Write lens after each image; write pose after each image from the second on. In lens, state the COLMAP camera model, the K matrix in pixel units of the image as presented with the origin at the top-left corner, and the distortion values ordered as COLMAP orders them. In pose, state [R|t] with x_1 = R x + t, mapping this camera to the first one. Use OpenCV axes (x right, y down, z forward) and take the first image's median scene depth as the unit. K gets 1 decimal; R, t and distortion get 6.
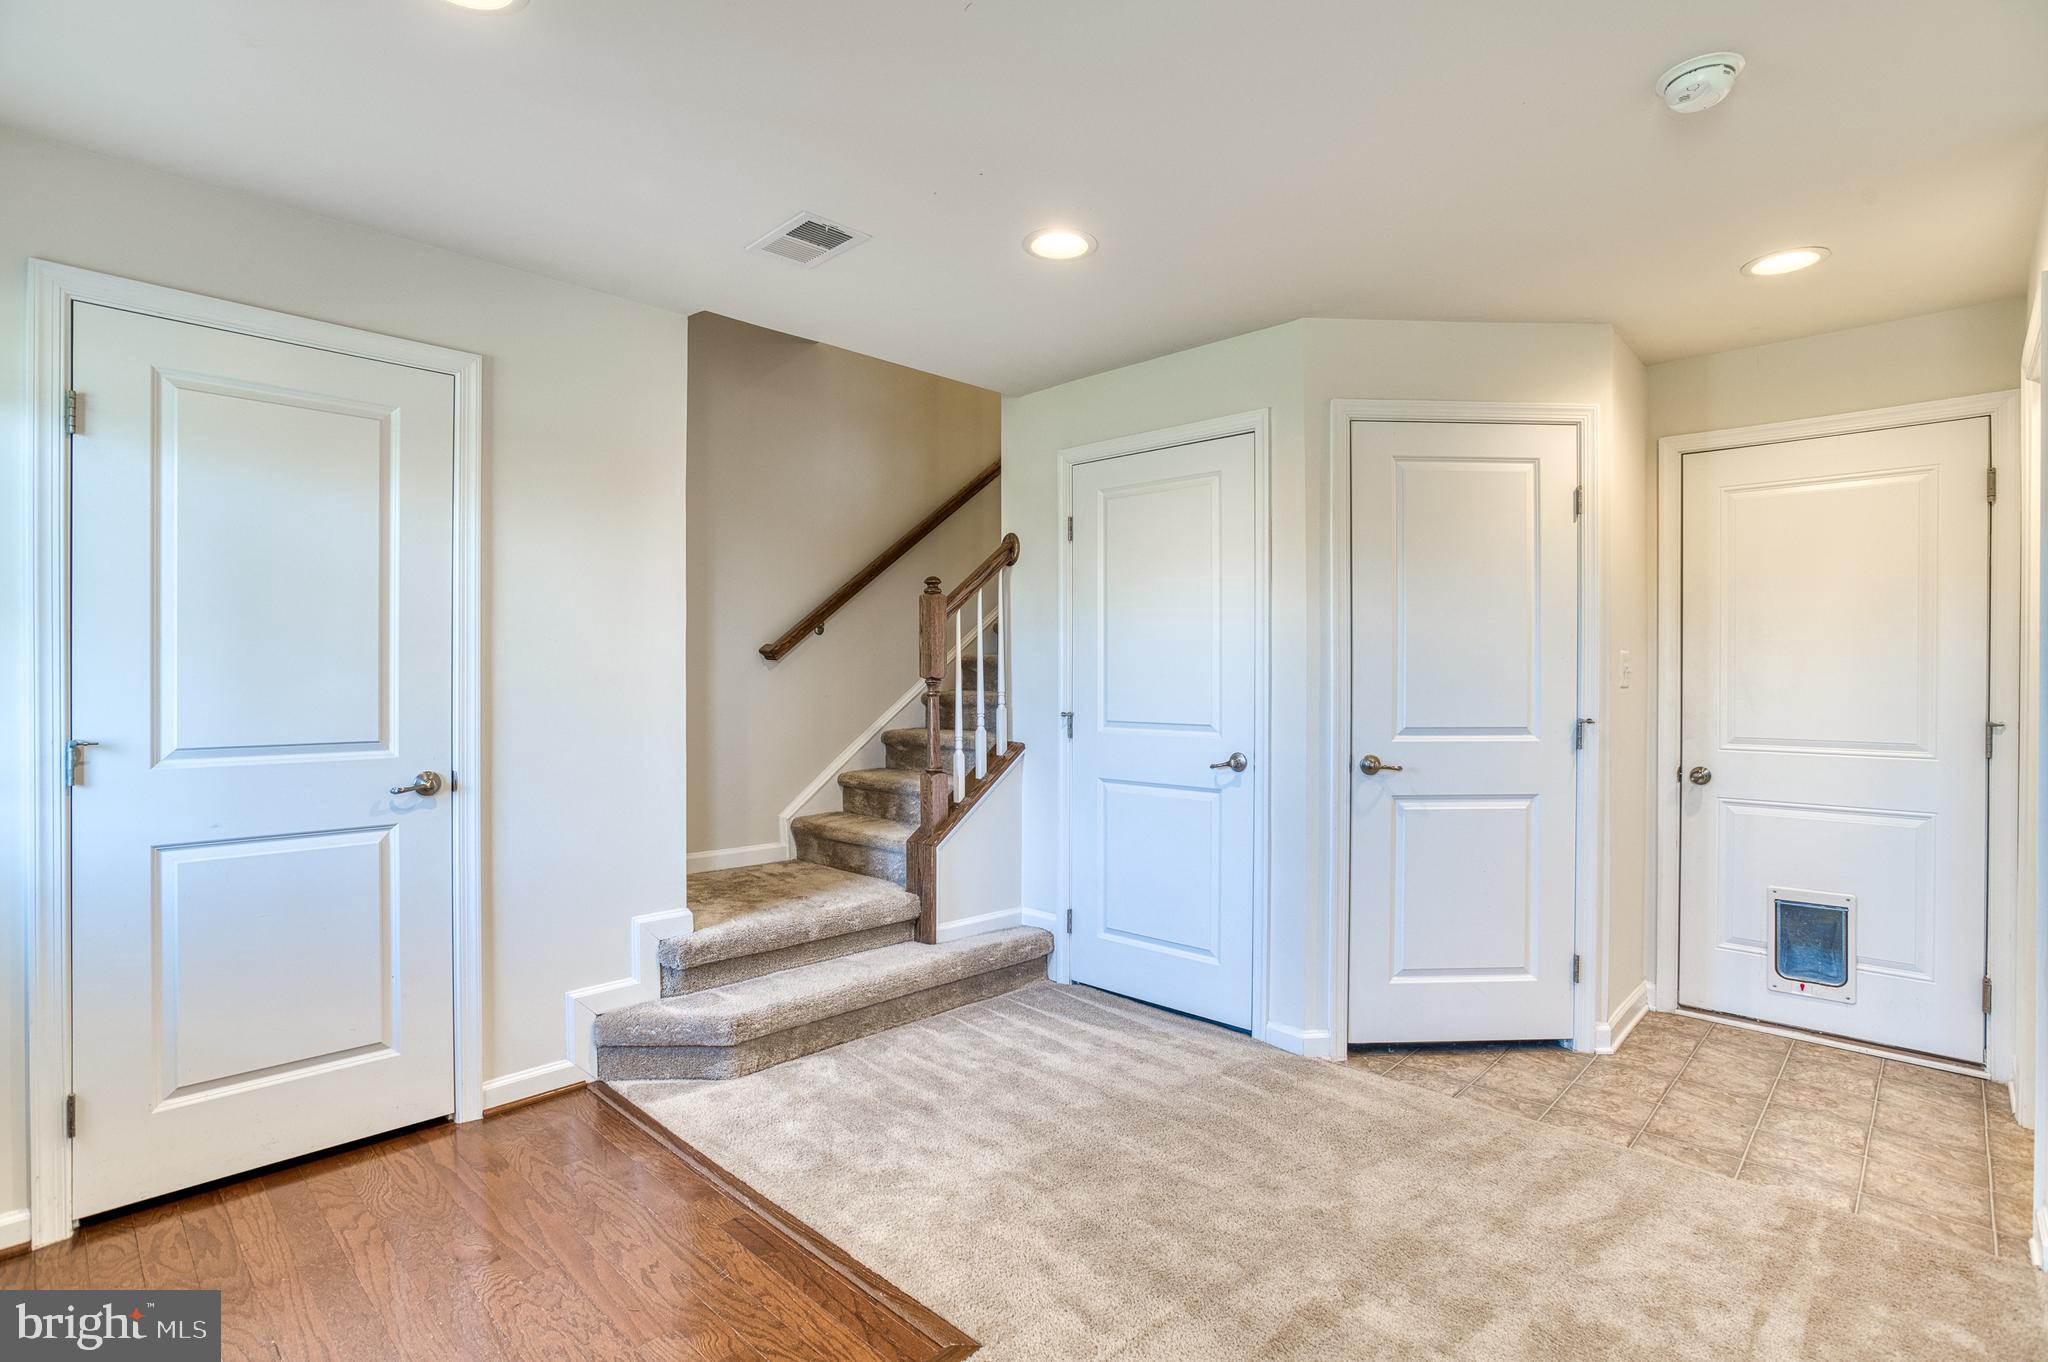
lens RADIAL K [[993.0, 0, 1015.5], [0, 993.0, 681.9], [0, 0, 1]] dist [-0.049426, 0.022494]
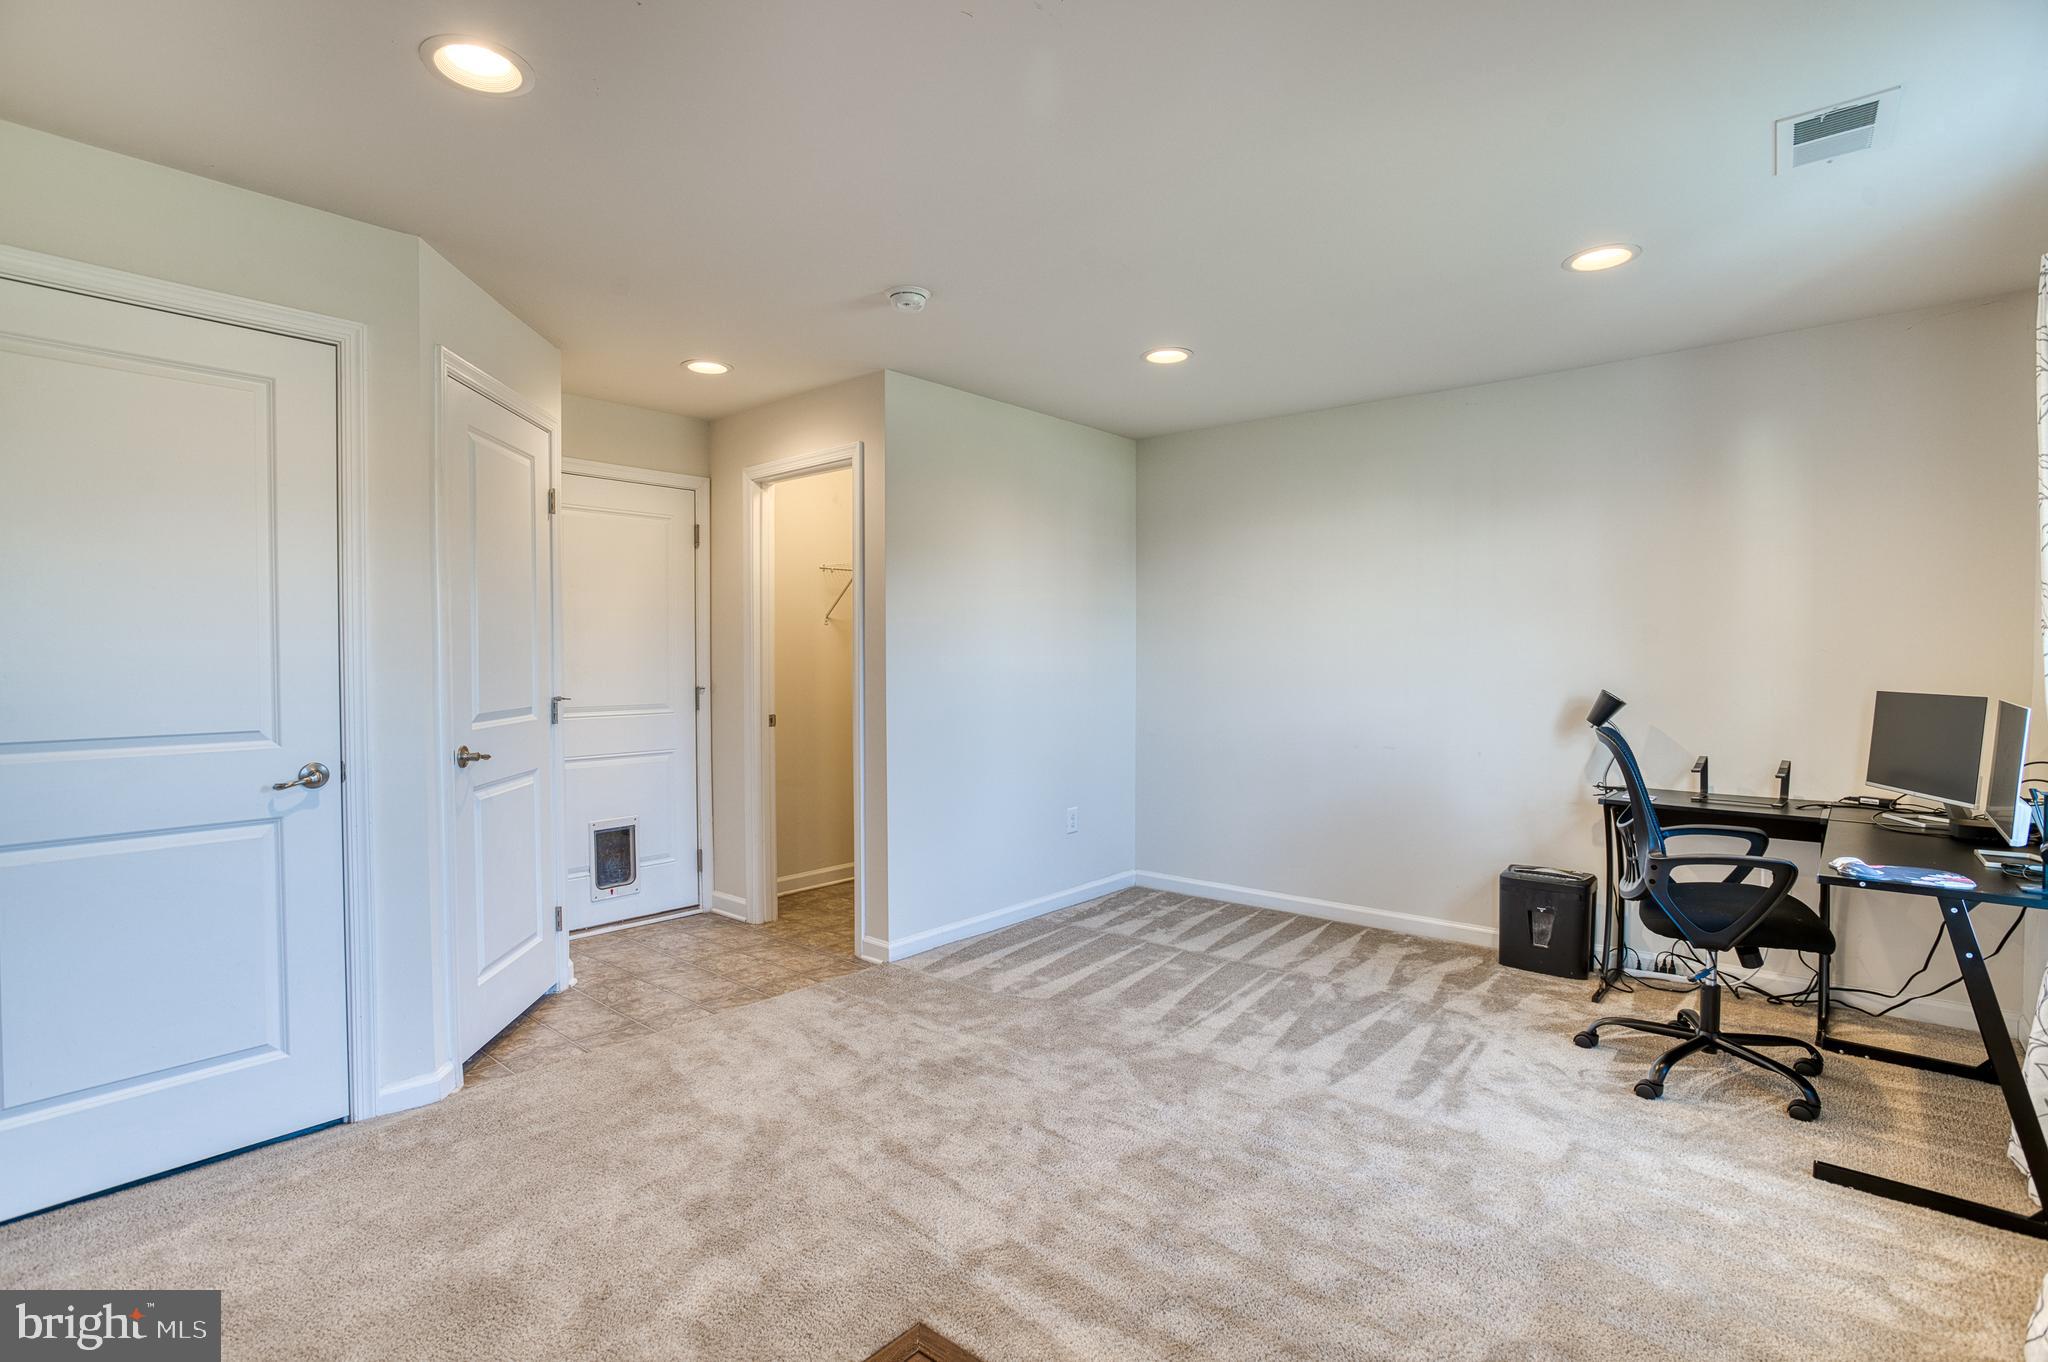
lens RADIAL K [[993.0, 0, 1026.8], [0, 993.0, 688.8], [0, 0, 1]] dist [-0.049426, 0.022494]
pose [[-0.072698, -0.034803, 0.996747, -0.581152], [0.011881, 0.999290, 0.035759, -0.005195], [-0.997283, 0.014442, -0.072233, 0.539871]]
